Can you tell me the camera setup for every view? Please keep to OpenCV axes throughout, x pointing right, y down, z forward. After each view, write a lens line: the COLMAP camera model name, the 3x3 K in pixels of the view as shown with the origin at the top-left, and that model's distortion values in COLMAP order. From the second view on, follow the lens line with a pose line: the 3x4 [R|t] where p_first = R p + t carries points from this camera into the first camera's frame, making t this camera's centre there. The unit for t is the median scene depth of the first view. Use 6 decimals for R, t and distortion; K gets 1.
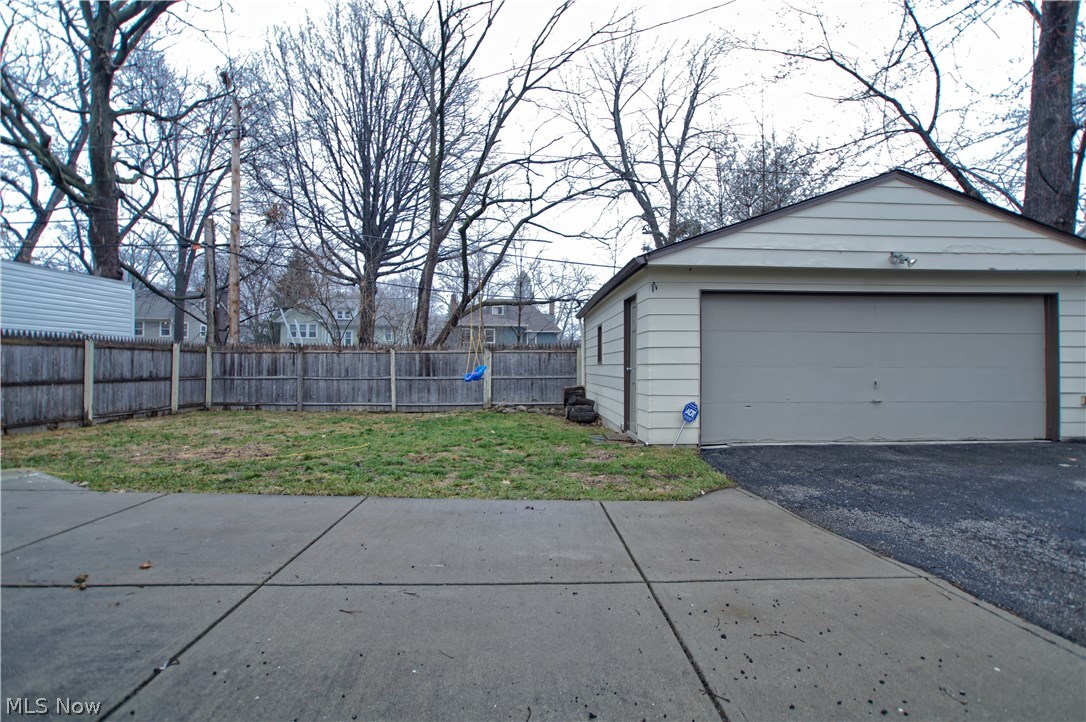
lens RADIAL K [[525.1, 0, 543.0], [0, 525.1, 361.0], [0, 0, 1]] dist [-0.072840, 0.031489]
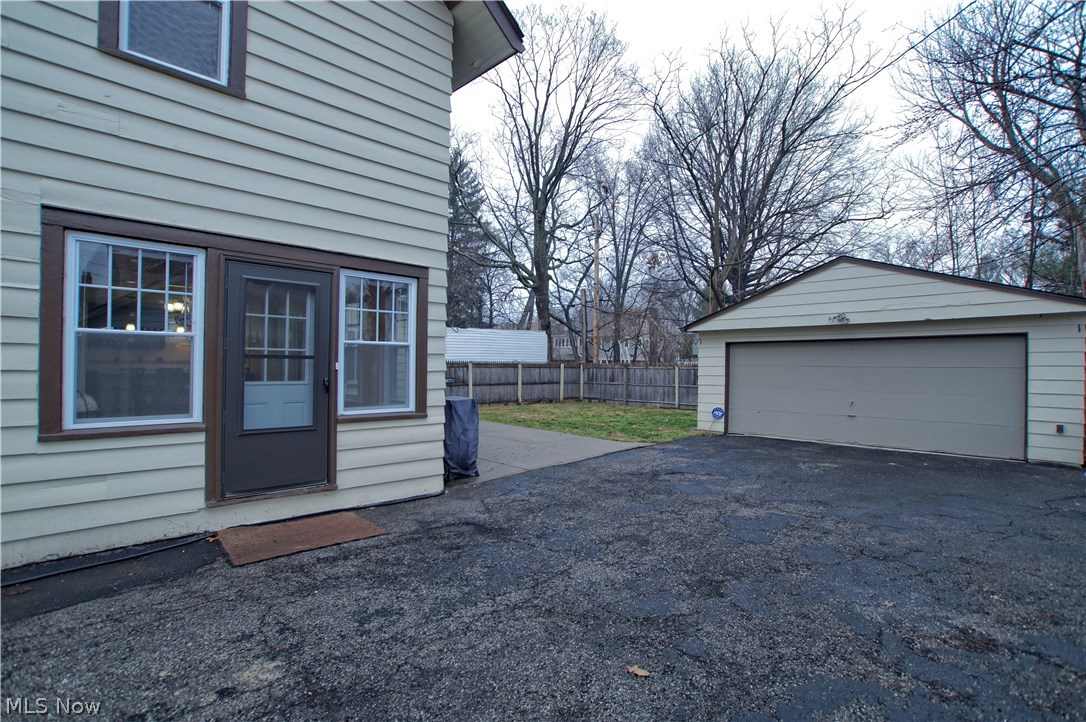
lens RADIAL K [[525.1, 0, 543.0], [0, 525.1, 361.0], [0, 0, 1]] dist [-0.072840, 0.031489]
pose [[0.674045, -0.003219, -0.738683, 0.700848], [0.001666, 0.999995, -0.002838, -0.043206], [0.738688, 0.000683, 0.674047, -0.358804]]
